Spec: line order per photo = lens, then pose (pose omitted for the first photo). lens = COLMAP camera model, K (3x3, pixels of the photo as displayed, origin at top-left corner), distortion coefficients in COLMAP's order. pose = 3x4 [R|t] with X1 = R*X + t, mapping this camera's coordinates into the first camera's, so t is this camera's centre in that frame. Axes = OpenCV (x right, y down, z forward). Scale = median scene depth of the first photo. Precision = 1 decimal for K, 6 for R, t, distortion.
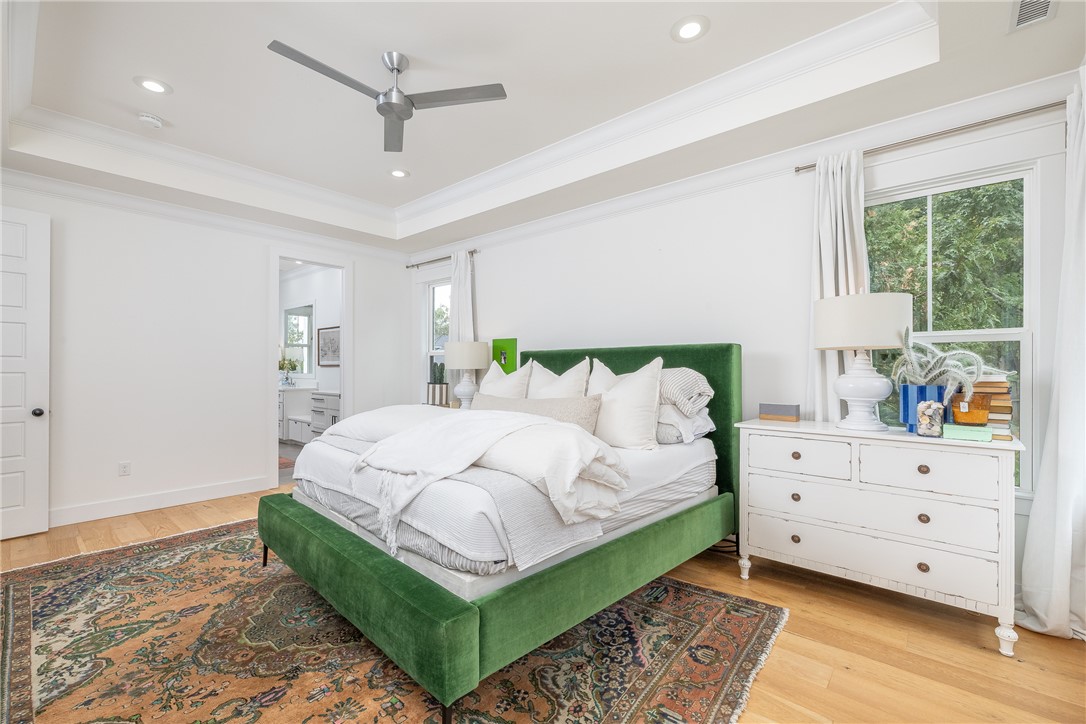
lens RADIAL K [[460.8, 0, 543.0], [0, 460.8, 362.0], [0, 0, 1]] dist [-0.002337, -0.000164]
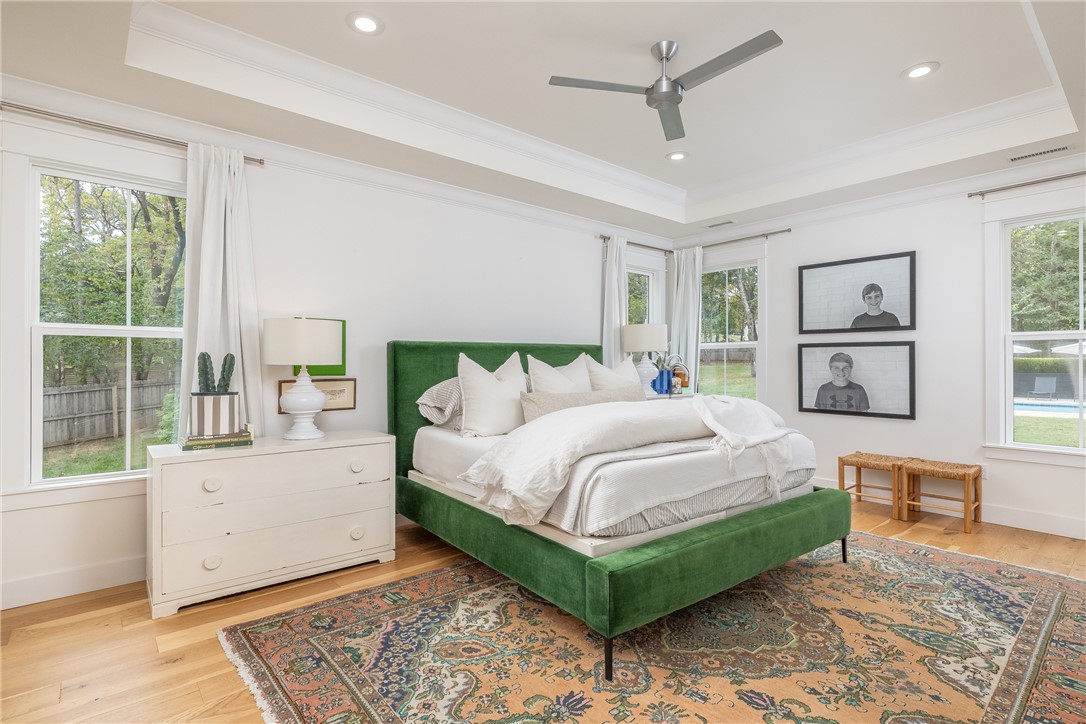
lens RADIAL K [[522.2, 0, 543.0], [0, 522.2, 362.0], [0, 0, 1]] dist [0.000969, 0.000106]
pose [[0.157792, 0.005125, 0.987459, -1.590955], [-0.008965, 0.999953, -0.003758, 0.020910], [-0.987432, -0.008260, 0.157831, 1.181327]]
